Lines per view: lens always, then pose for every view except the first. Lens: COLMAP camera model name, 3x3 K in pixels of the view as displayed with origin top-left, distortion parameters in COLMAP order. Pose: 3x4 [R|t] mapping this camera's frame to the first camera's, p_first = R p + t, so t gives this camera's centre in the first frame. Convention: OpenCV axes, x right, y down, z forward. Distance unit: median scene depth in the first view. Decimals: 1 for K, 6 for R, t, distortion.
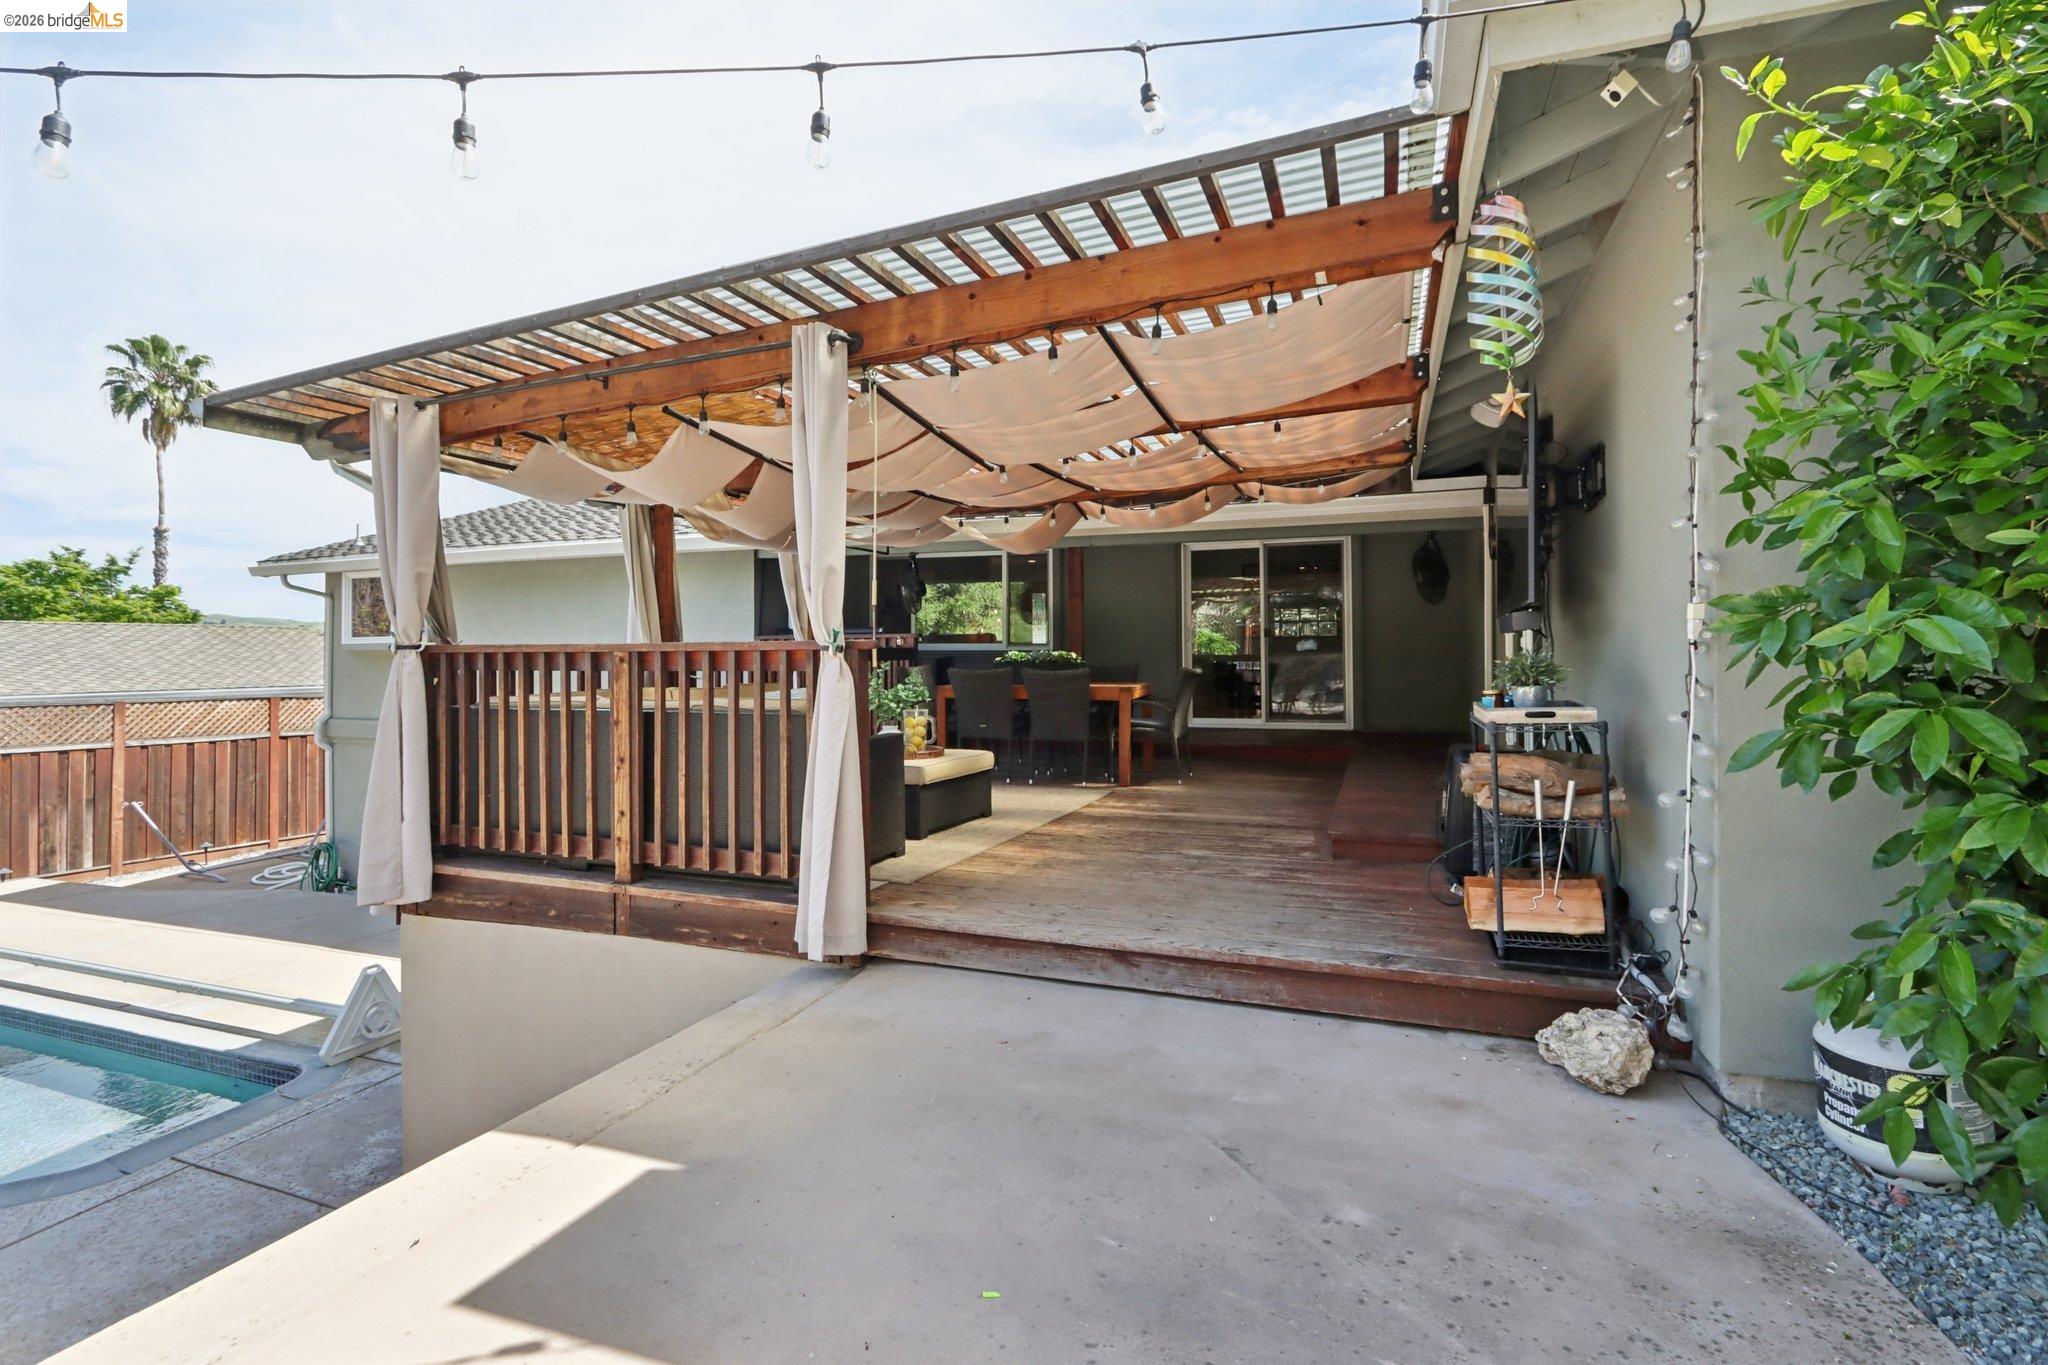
lens RADIAL K [[948.7, 0, 1022.8], [0, 948.7, 665.7], [0, 0, 1]] dist [-0.011108, -0.001952]
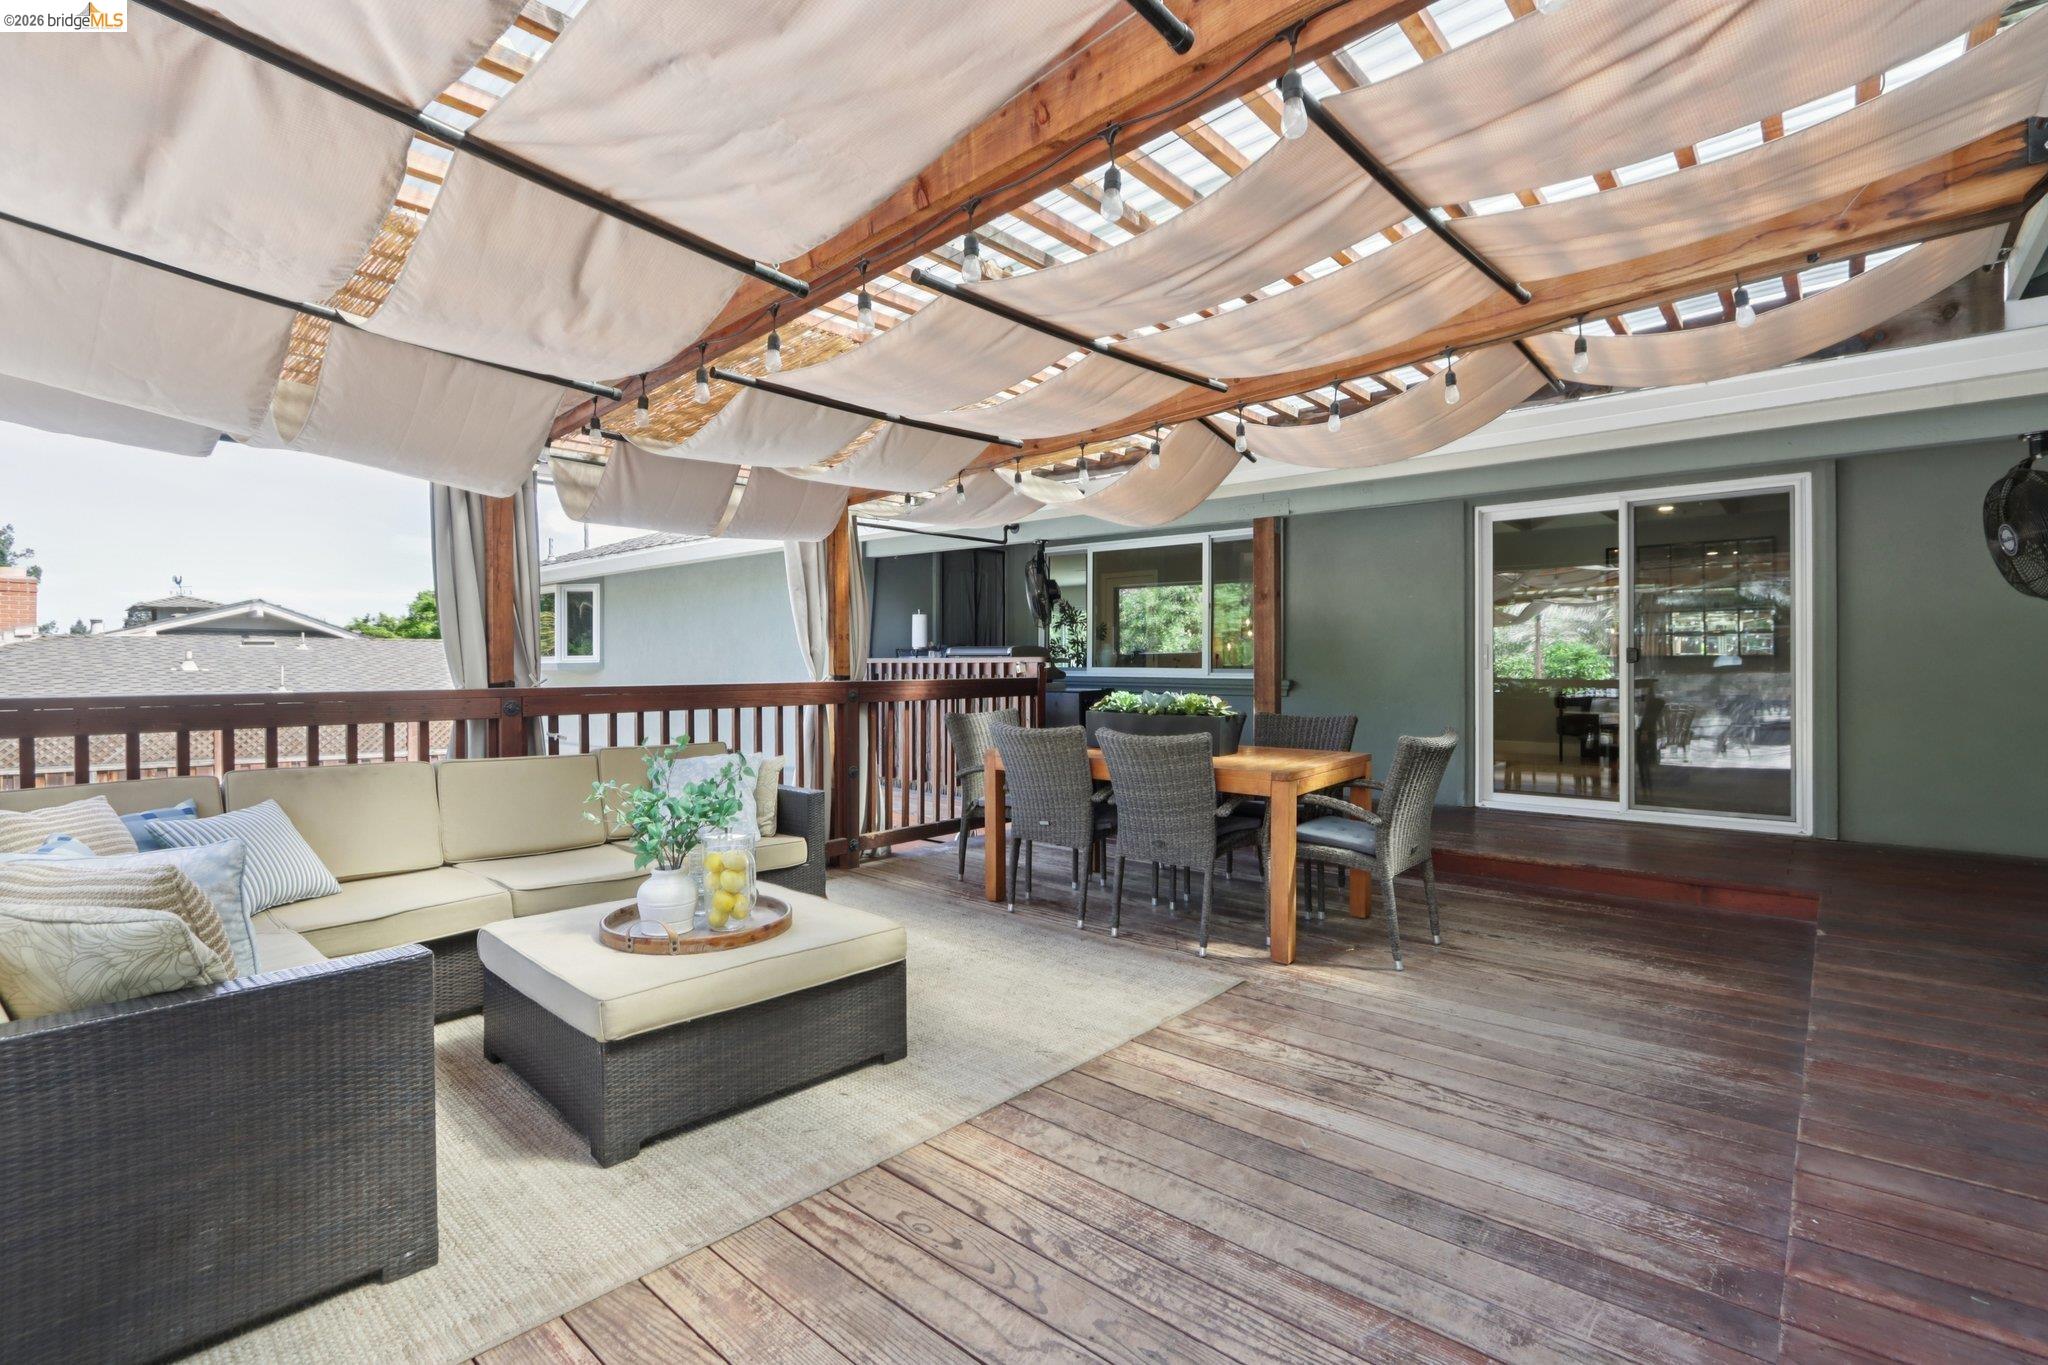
lens RADIAL K [[948.7, 0, 1016.7], [0, 948.7, 680.5], [0, 0, 1]] dist [-0.011108, -0.001952]
pose [[0.938132, 0.011395, -0.346091, 0.122701], [-0.009492, 0.999929, 0.007194, -0.023304], [0.346148, -0.003464, 0.938173, 0.386647]]
